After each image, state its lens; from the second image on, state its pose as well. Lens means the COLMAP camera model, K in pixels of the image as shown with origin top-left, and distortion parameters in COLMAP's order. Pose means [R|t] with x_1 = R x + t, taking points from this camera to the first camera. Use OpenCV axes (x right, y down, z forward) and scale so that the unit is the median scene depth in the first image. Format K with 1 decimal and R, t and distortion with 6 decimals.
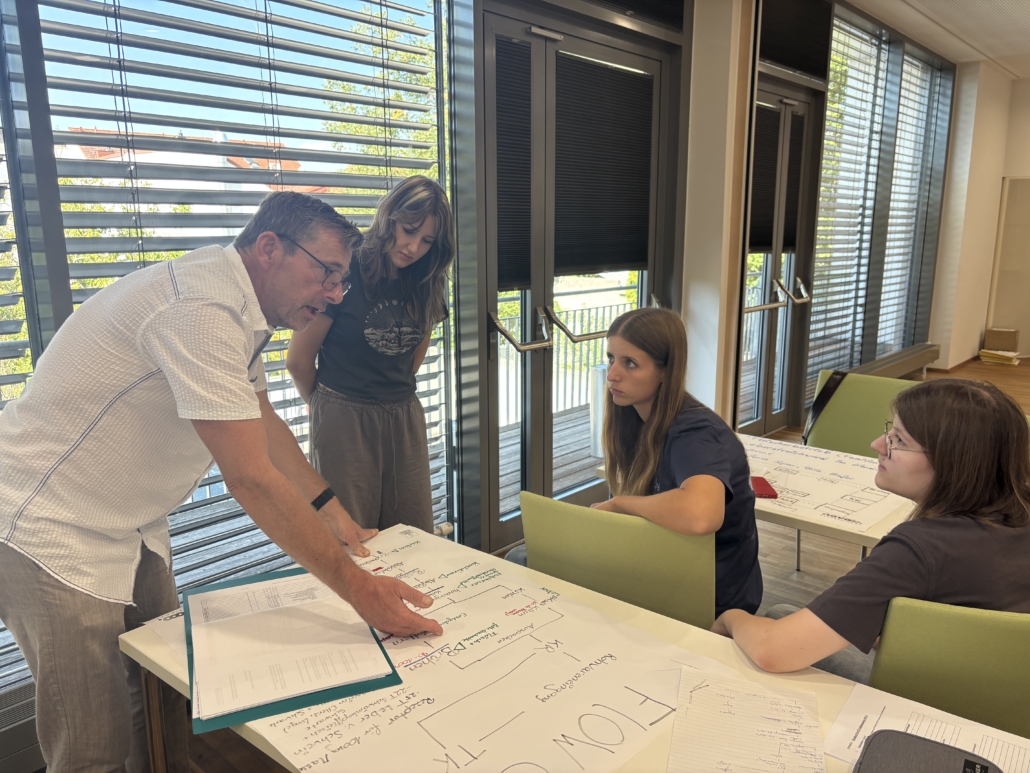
lens RADIAL K [[780.2, 0, 513.0], [0, 780.2, 385.0], [0, 0, 1]] dist [-0.008961, -0.005012]
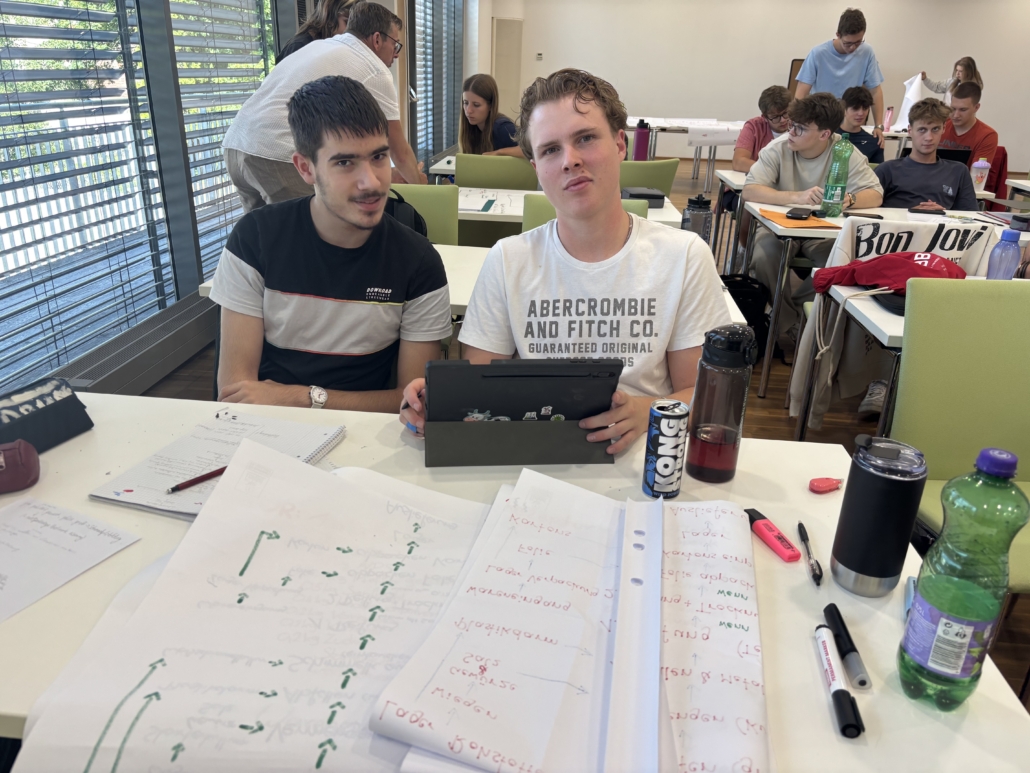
lens RADIAL K [[780.2, 0, 516.3], [0, 780.2, 387.1], [0, 0, 1]] dist [-0.008961, -0.005012]
pose [[0.795718, -0.192228, 0.574352, -0.490314], [0.068325, 0.970734, 0.230233, 0.103682], [-0.601801, -0.143958, 0.785565, -0.387792]]
